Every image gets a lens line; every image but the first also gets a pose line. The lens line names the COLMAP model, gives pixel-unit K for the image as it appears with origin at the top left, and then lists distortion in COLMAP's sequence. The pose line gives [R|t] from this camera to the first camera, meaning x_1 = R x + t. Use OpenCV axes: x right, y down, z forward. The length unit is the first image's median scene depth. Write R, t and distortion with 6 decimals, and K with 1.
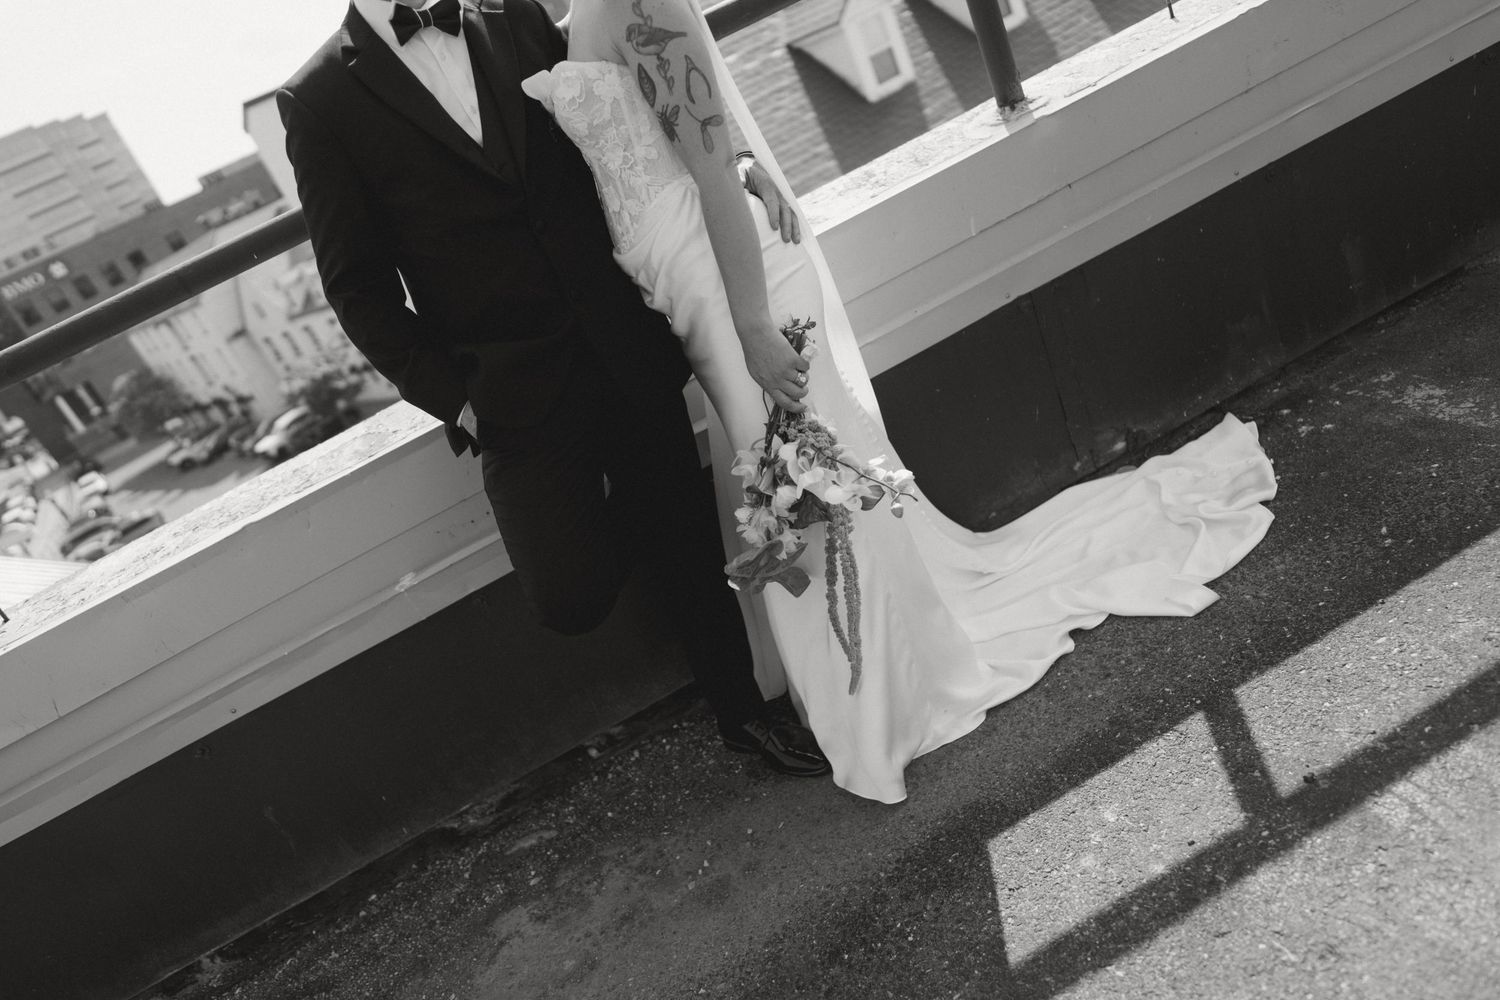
lens RADIAL K [[1102.4, 0, 755.6], [0, 1102.4, 533.2], [0, 0, 1]] dist [-0.001508, 0.003219]
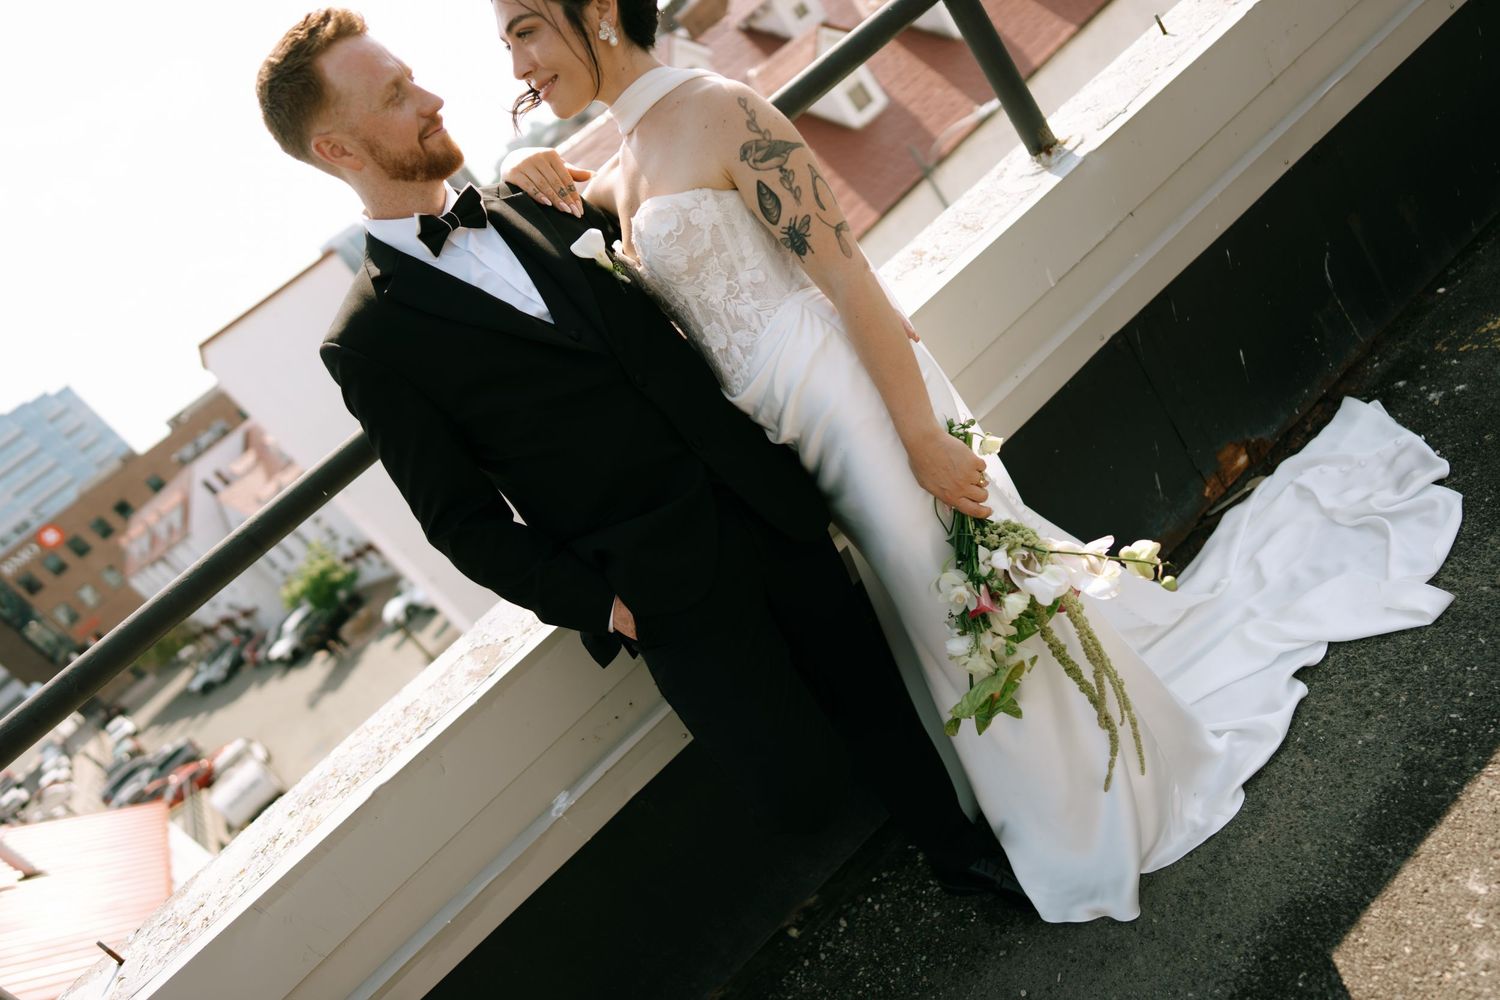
lens RADIAL K [[1037.3, 0, 761.1], [0, 1037.3, 503.8], [0, 0, 1]] dist [0.000291, 0.000742]
pose [[0.968983, -0.244491, 0.036004, -0.119750], [0.246925, 0.963756, -0.101011, -0.058660], [-0.010003, 0.106768, 0.994234, 0.128183]]
